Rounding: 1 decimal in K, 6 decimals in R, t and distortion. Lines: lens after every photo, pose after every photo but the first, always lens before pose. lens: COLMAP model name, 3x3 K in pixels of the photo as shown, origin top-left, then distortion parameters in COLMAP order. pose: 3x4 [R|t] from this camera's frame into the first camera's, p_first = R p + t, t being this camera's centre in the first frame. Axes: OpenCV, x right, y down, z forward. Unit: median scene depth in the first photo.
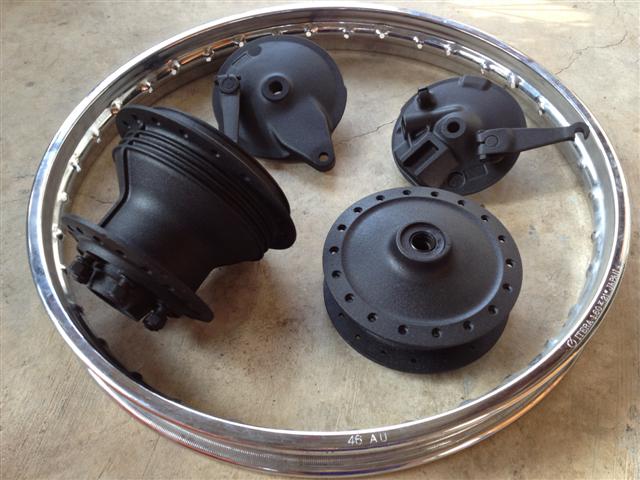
lens RADIAL K [[602.9, 0, 321.3], [0, 602.9, 238.0], [0, 0, 1]] dist [0.044569, 0.000000]
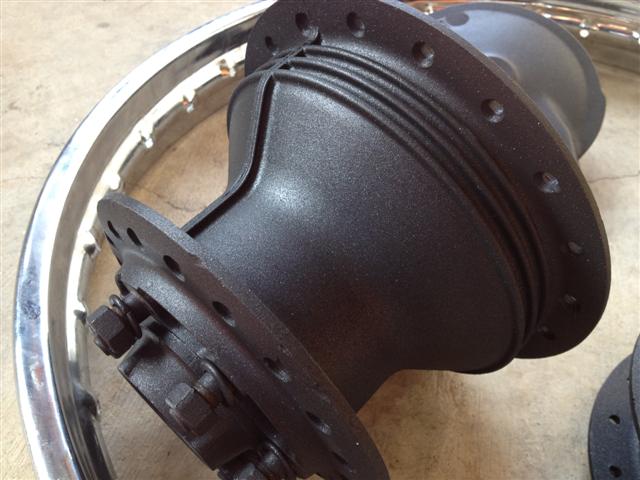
lens RADIAL K [[620.0, 0, 318.2], [0, 620.0, 242.2], [0, 0, 1]] dist [0.059167, 0.000000]
pose [[0.979389, 0.184799, -0.081530, -0.201564], [-0.192506, 0.976208, -0.099797, 0.007824], [0.061147, 0.113435, 0.991662, 0.494353]]
